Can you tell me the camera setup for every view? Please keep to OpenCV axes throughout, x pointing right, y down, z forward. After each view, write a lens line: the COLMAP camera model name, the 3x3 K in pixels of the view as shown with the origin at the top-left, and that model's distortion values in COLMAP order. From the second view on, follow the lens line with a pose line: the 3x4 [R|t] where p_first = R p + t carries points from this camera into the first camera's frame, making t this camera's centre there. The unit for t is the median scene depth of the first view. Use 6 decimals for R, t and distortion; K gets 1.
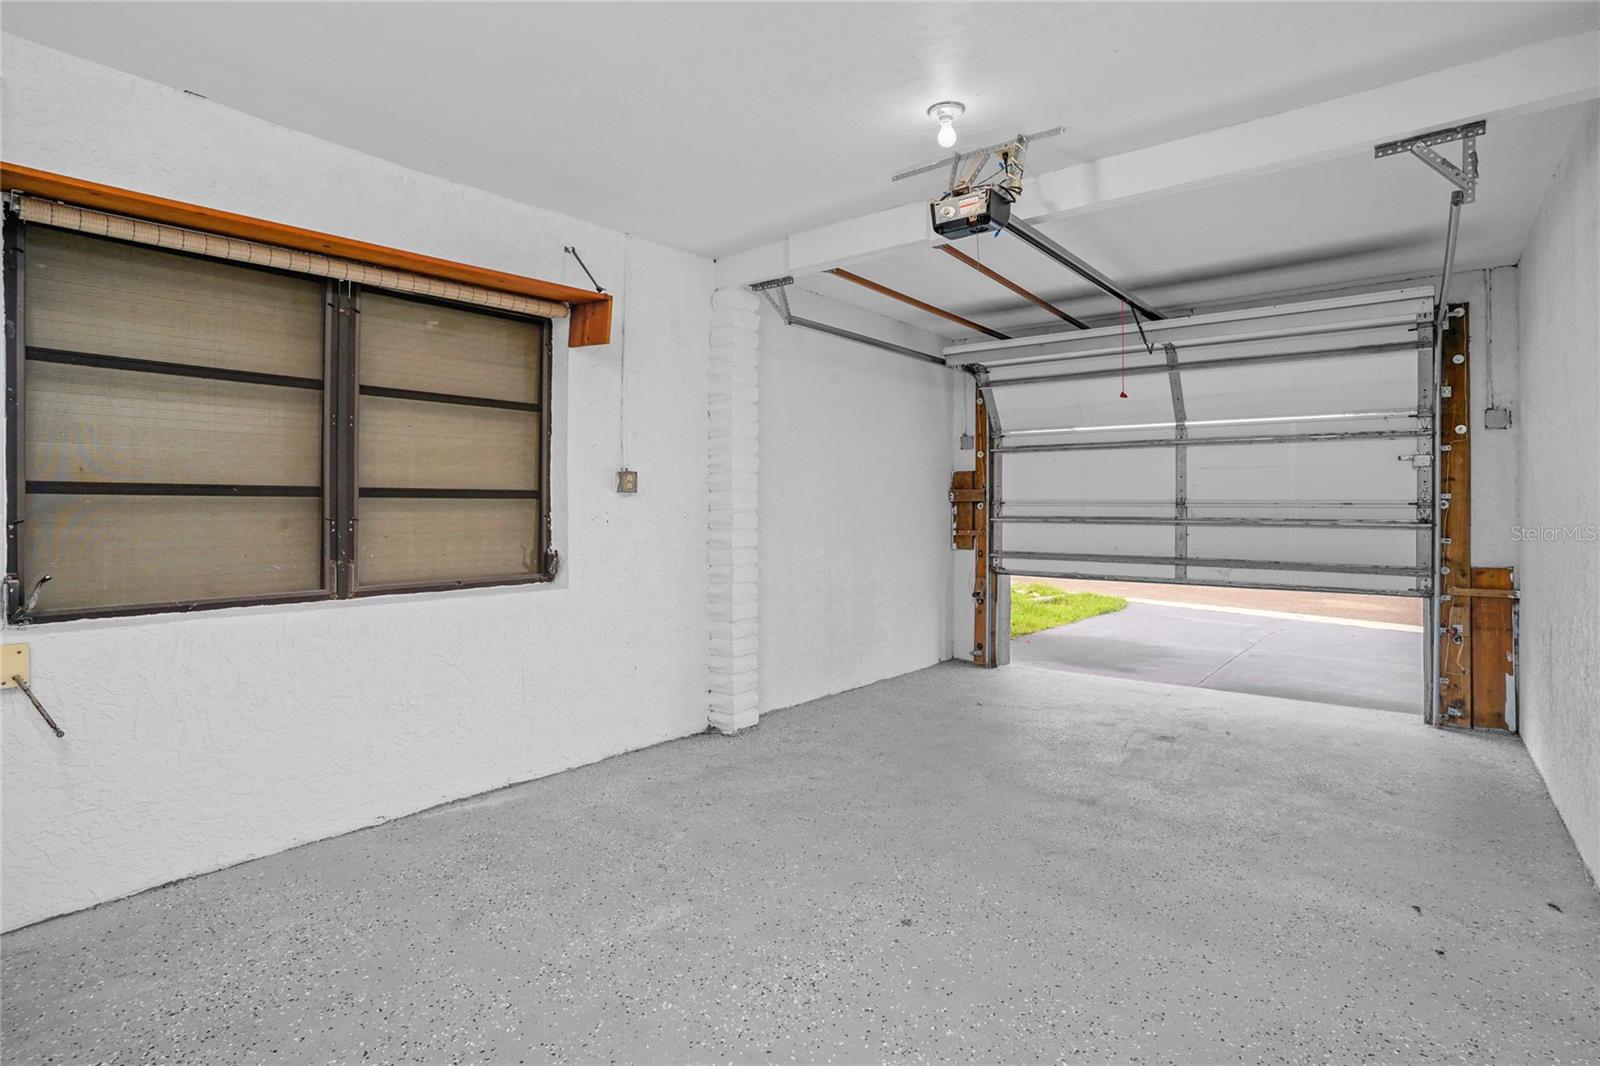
lens RADIAL K [[780.6, 0, 797.7], [0, 780.6, 533.3], [0, 0, 1]] dist [-0.085187, 0.035609]
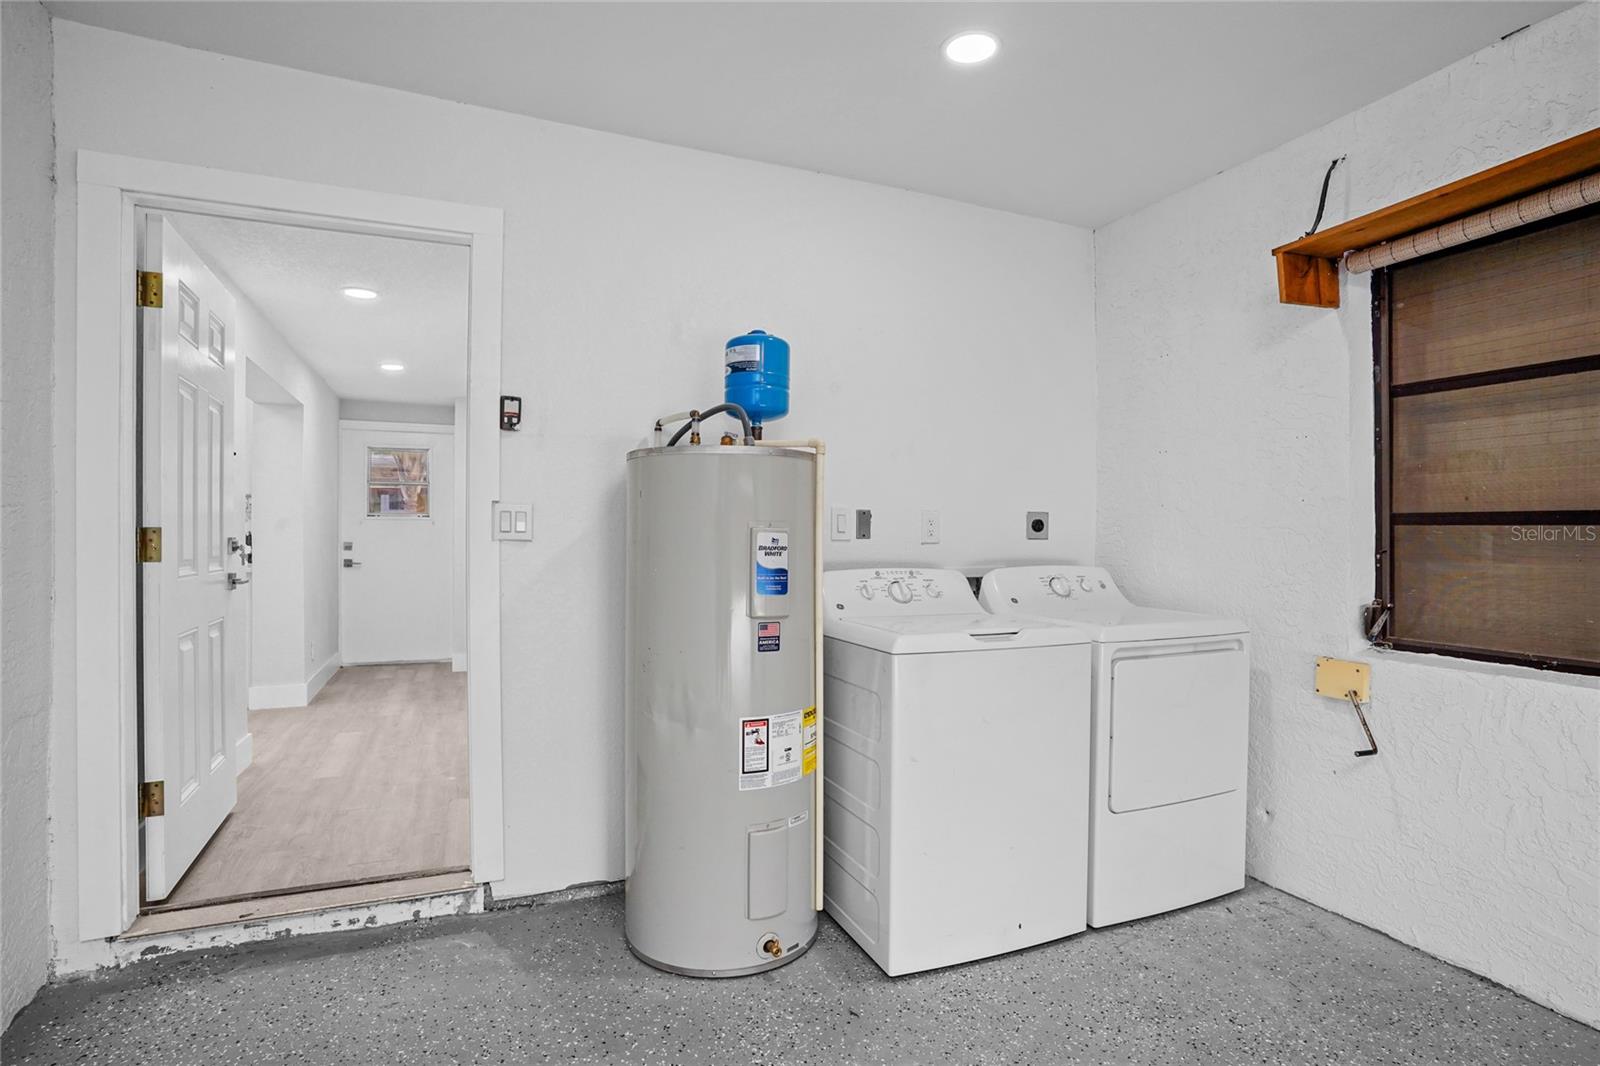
lens RADIAL K [[780.6, 0, 797.7], [0, 780.6, 533.3], [0, 0, 1]] dist [-0.085187, 0.035609]
pose [[-0.459590, 0.010530, -0.888069, 0.292787], [-0.019652, 0.999564, 0.022022, -0.048610], [0.887914, 0.027573, -0.459183, 0.734575]]
